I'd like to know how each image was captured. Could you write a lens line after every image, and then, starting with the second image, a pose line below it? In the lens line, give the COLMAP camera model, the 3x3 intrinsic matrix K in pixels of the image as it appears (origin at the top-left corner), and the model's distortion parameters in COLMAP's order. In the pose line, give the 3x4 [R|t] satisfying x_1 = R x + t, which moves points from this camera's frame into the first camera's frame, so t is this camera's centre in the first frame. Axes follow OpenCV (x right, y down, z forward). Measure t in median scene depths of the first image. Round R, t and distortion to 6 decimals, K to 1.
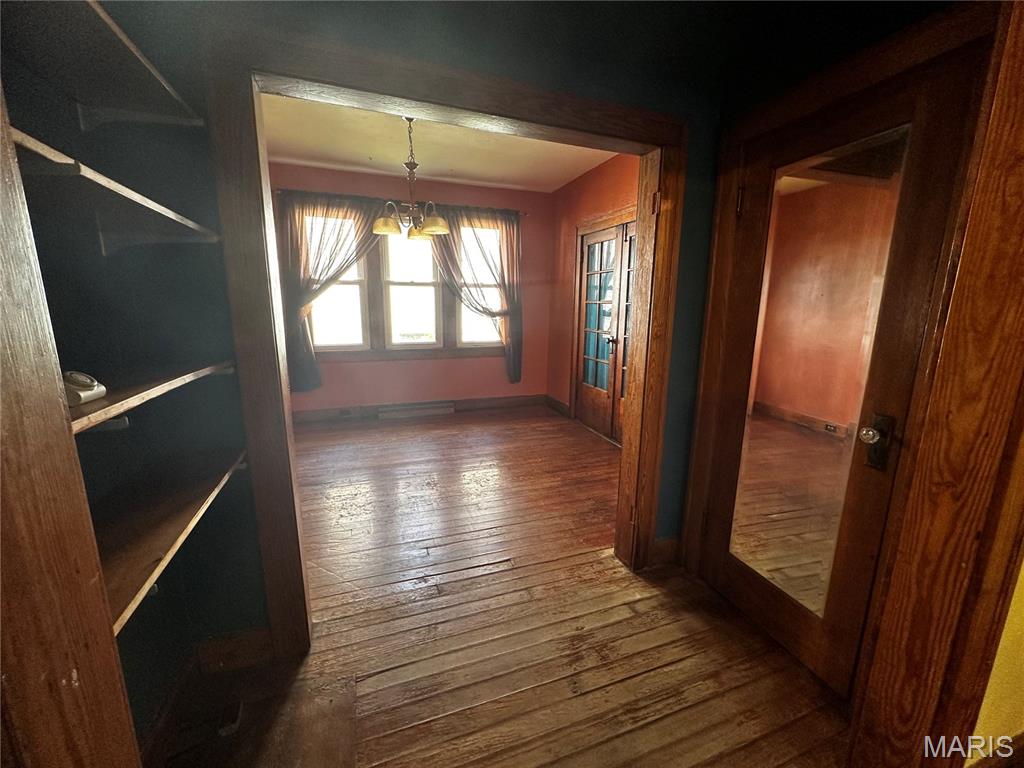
lens RADIAL K [[410.5, 0, 516.0], [0, 410.5, 387.6], [0, 0, 1]] dist [-0.001070, -0.000172]
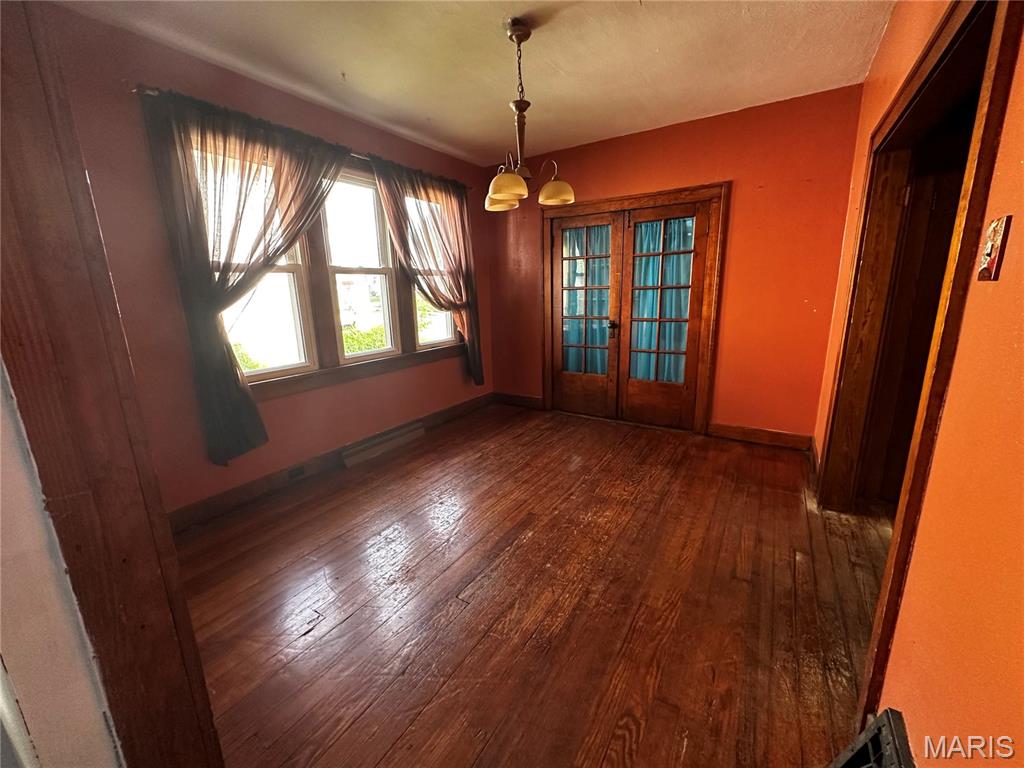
lens RADIAL K [[410.5, 0, 513.9], [0, 410.5, 380.7], [0, 0, 1]] dist [-0.001070, -0.000172]
pose [[0.793911, -0.162161, 0.586012, -0.513722], [0.157128, 0.985760, 0.059907, -0.067715], [-0.587381, 0.044518, 0.808085, 0.286435]]
